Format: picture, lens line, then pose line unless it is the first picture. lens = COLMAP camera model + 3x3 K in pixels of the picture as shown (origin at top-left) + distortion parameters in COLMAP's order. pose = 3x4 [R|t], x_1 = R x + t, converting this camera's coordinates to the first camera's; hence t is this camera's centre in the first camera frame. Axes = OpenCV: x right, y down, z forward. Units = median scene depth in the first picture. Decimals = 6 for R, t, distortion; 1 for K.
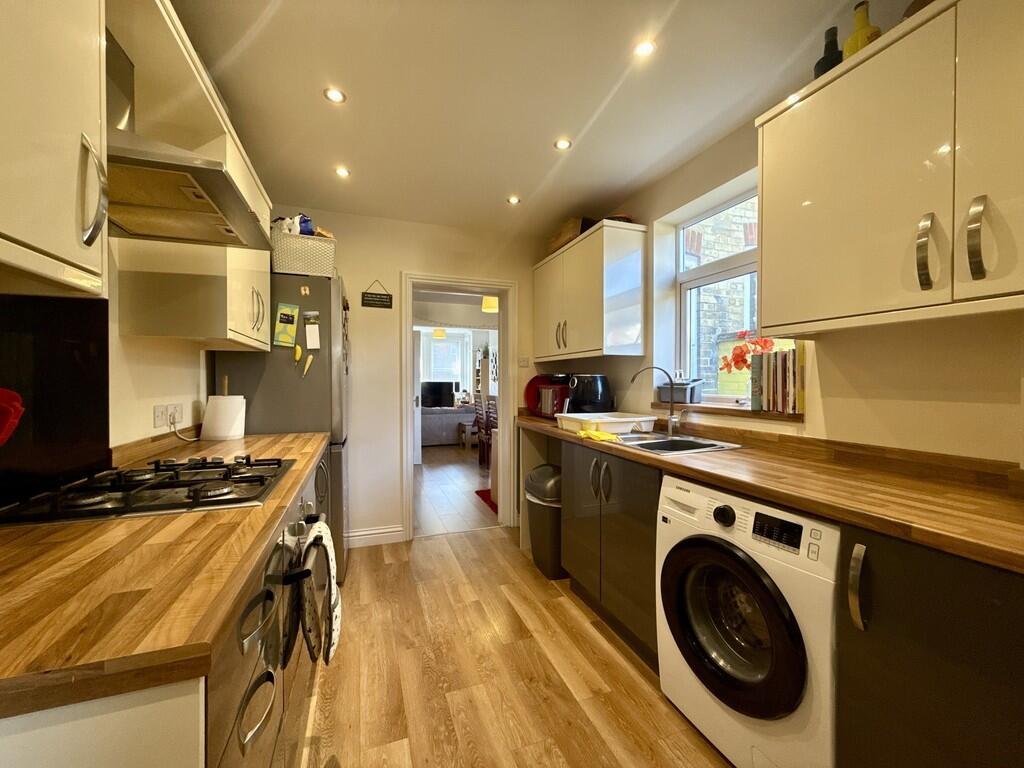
lens RADIAL K [[404.3, 0, 510.2], [0, 404.3, 384.7], [0, 0, 1]] dist [-0.003089, -0.000123]
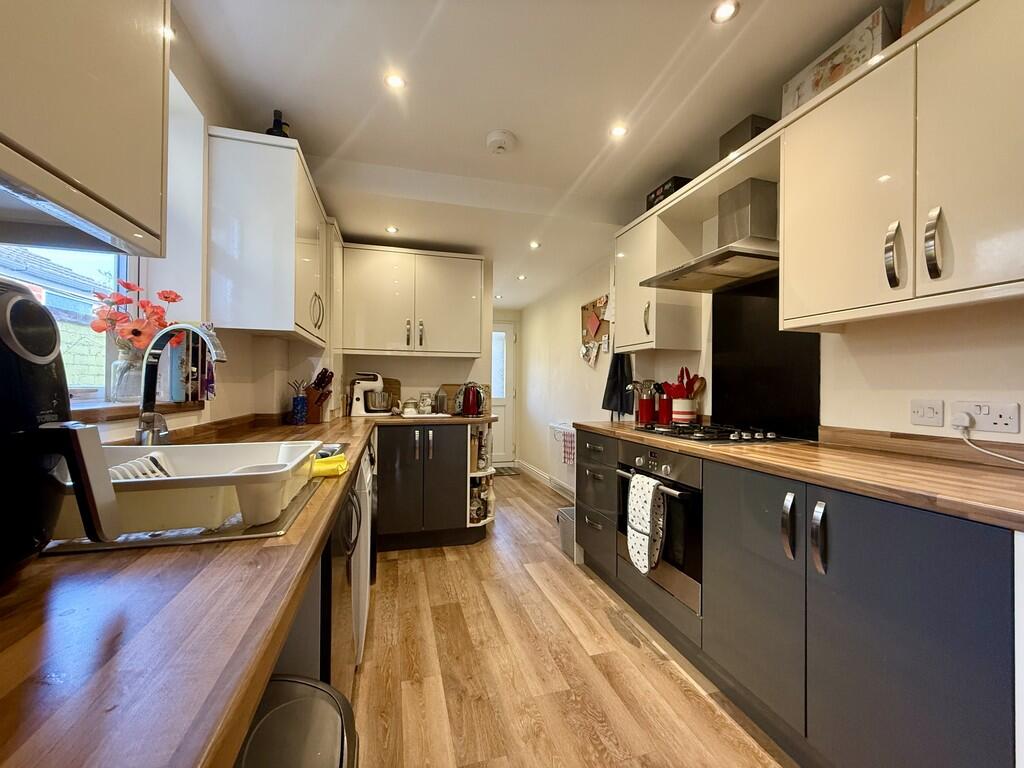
lens RADIAL K [[404.3, 0, 513.3], [0, 404.3, 385.3], [0, 0, 1]] dist [-0.003089, -0.000123]
pose [[-0.997742, -0.006633, 0.066829, -0.074415], [-0.006534, 0.999977, 0.001699, 0.026209], [-0.066839, 0.001259, -0.997763, 1.776038]]
